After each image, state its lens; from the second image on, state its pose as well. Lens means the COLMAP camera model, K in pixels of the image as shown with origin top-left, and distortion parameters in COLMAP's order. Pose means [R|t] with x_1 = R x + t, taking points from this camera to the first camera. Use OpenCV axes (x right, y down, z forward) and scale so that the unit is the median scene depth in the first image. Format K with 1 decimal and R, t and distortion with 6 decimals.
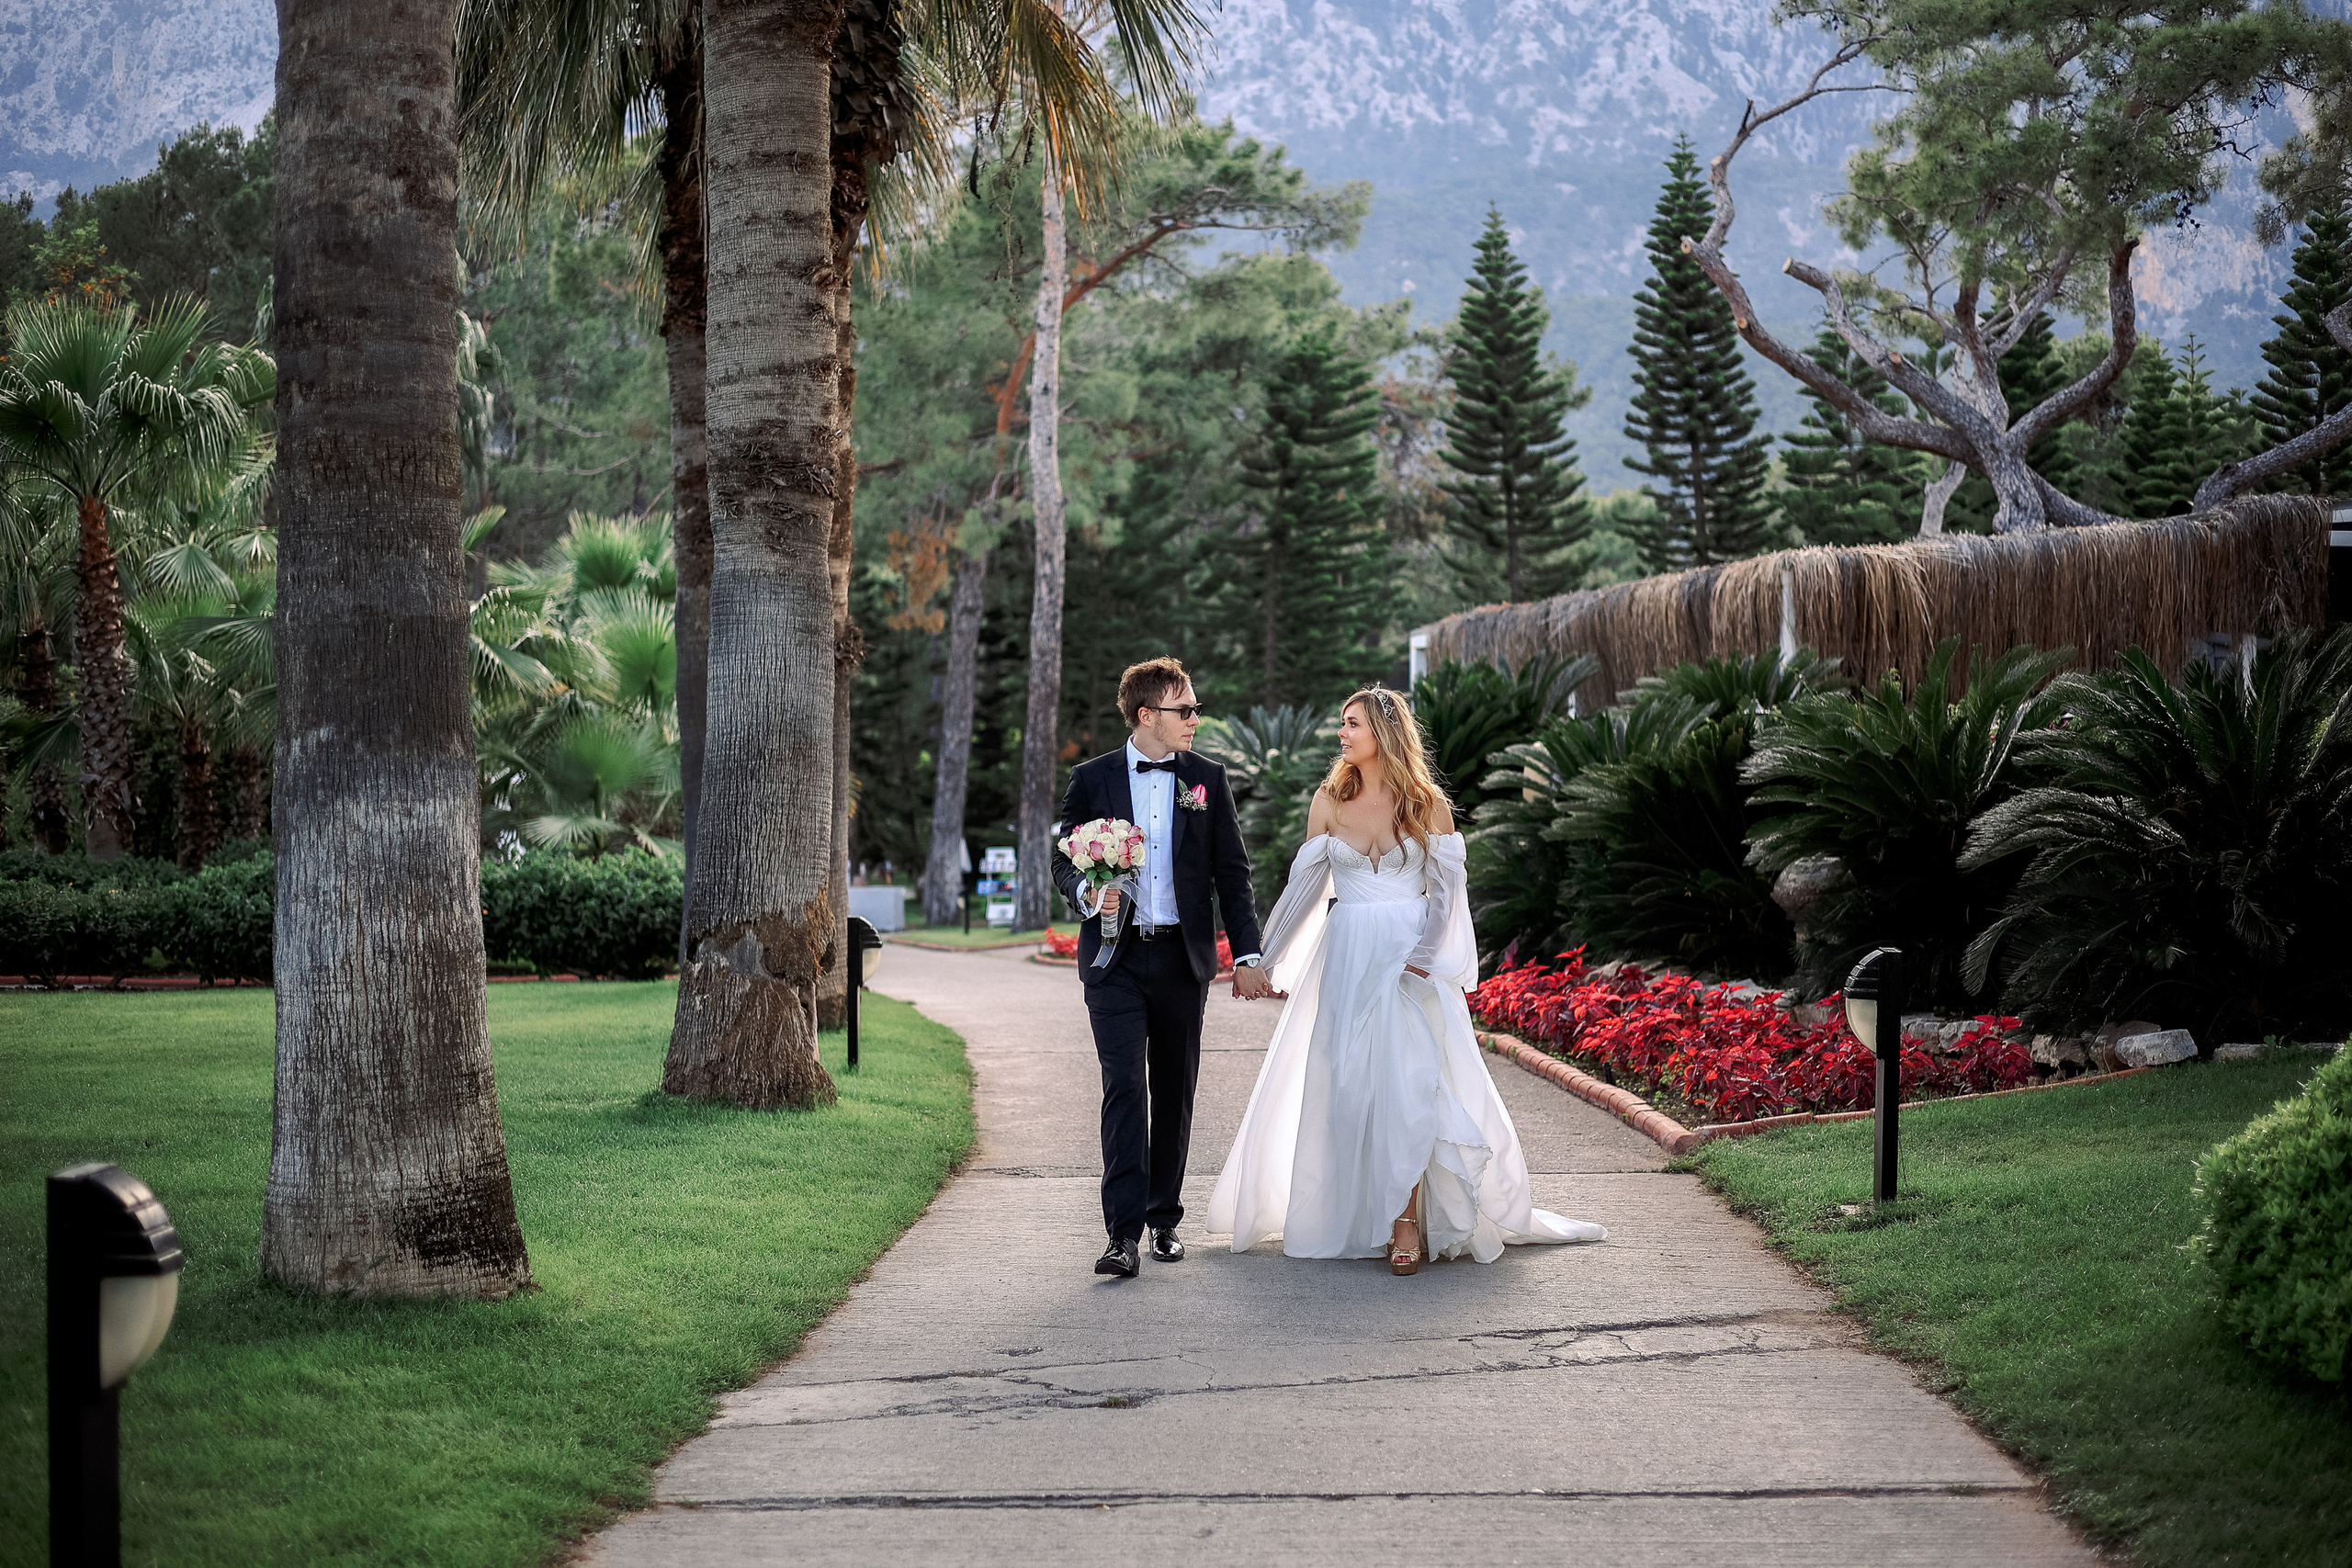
lens RADIAL K [[3235.2, 0, 1176.0], [0, 3235.2, 784.0], [0, 0, 1]] dist [0.056645, -0.160441]
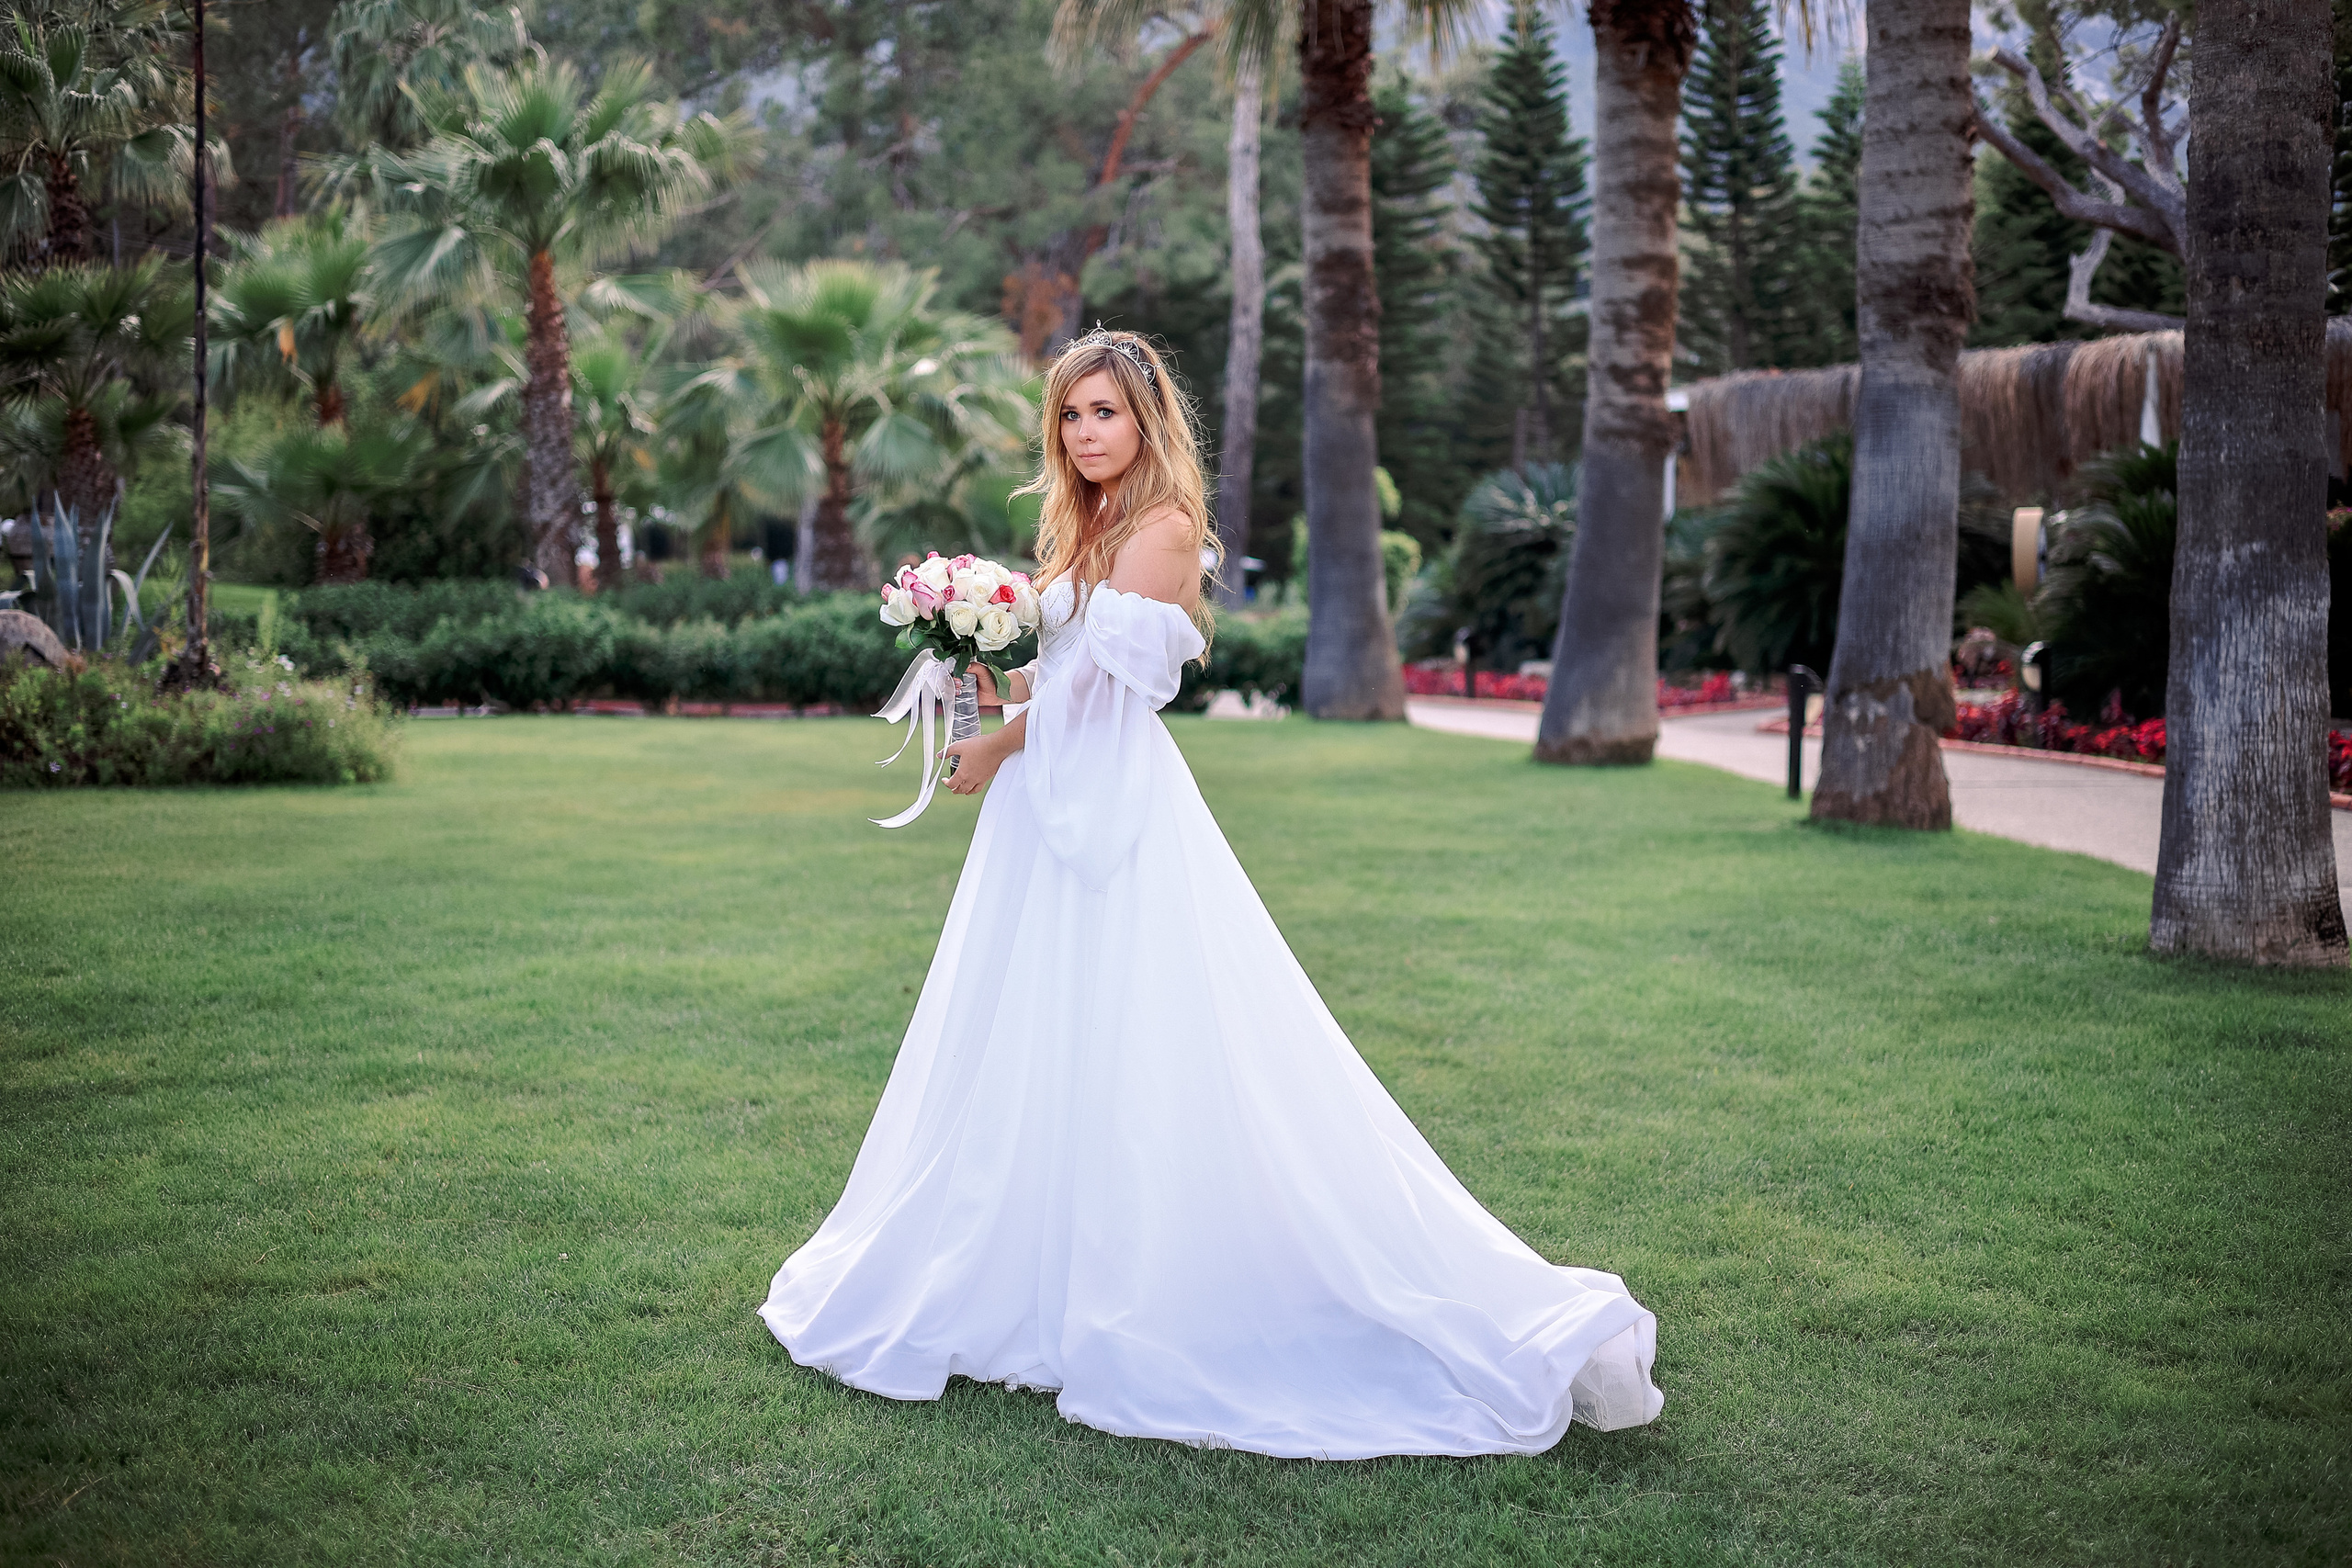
lens RADIAL K [[3235.2, 0, 1176.0], [0, 3235.2, 784.0], [0, 0, 1]] dist [0.056645, -0.160441]
pose [[0.996105, 0.007503, 0.087851, -0.504708], [-0.014860, 0.996406, 0.083398, -0.014275], [-0.086909, -0.084378, 0.992636, -0.176292]]
